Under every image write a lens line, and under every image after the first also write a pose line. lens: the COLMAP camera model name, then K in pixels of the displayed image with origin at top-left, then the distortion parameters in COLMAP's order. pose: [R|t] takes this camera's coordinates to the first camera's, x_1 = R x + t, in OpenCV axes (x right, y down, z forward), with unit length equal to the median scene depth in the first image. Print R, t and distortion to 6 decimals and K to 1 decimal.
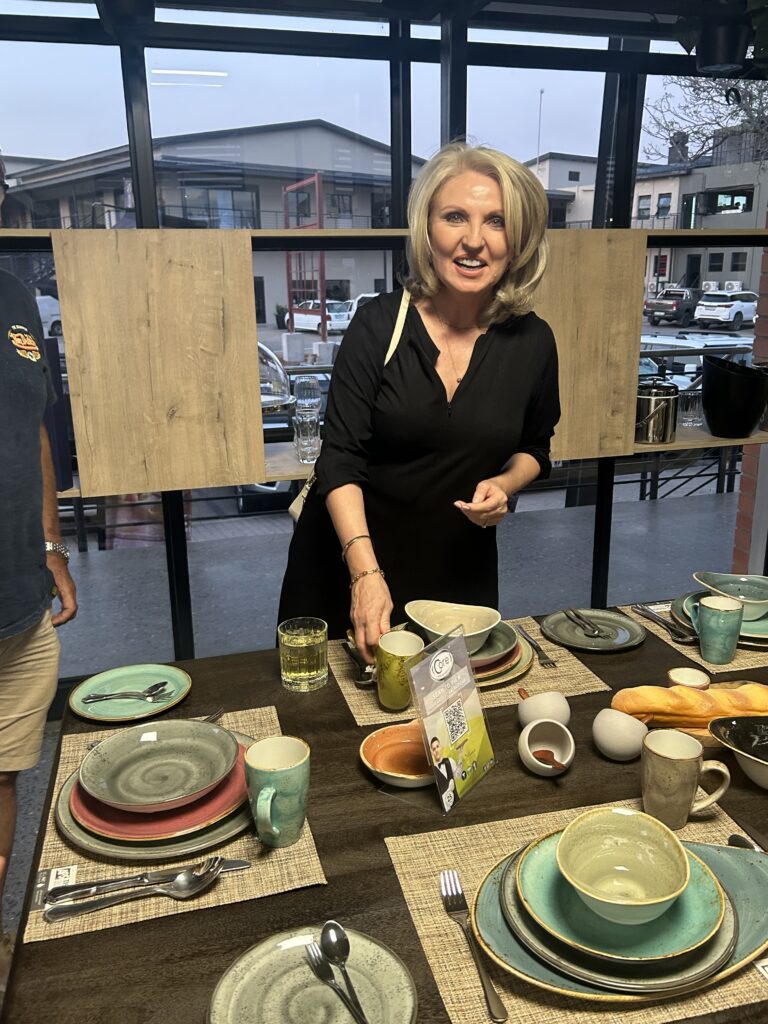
lens RADIAL K [[839.7, 0, 383.7], [0, 839.7, 514.9], [0, 0, 1]] dist [0.015178, -0.020763]
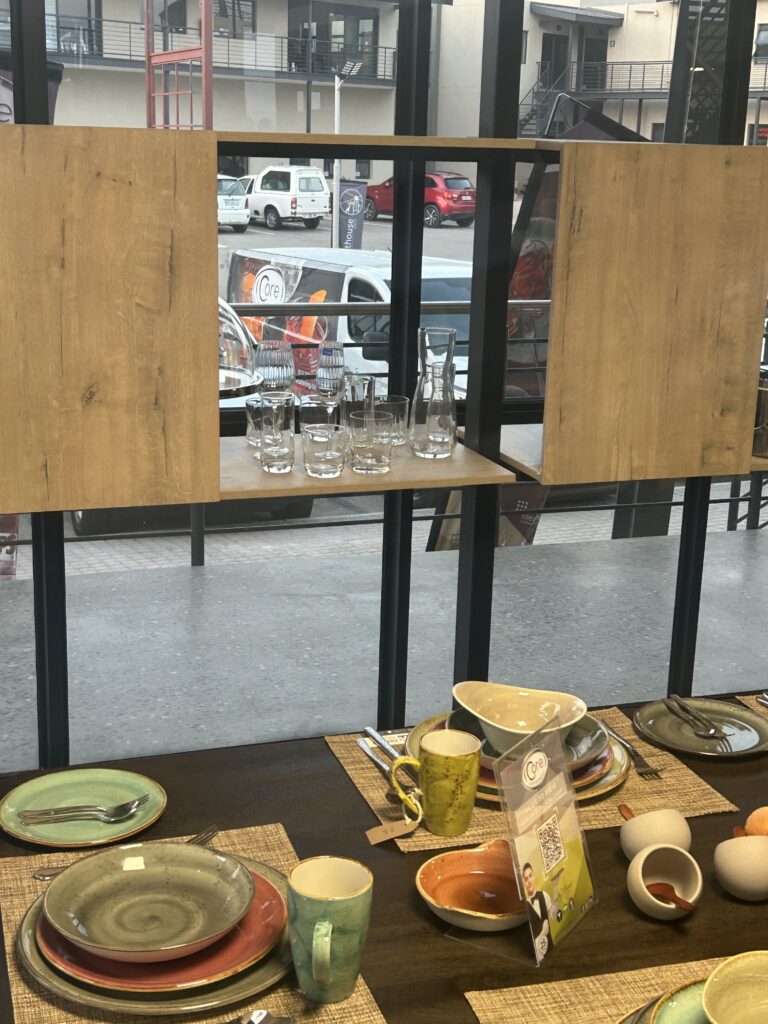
lens RADIAL K [[1378.1, 0, 386.5], [0, 1378.1, 534.6], [0, 0, 1]] dist [0.033063, 0.000000]
pose [[0.997784, 0.028610, 0.060076, -0.081994], [-0.028460, 0.999589, -0.003361, -0.013308], [-0.060148, 0.001644, 0.998188, -0.130620]]
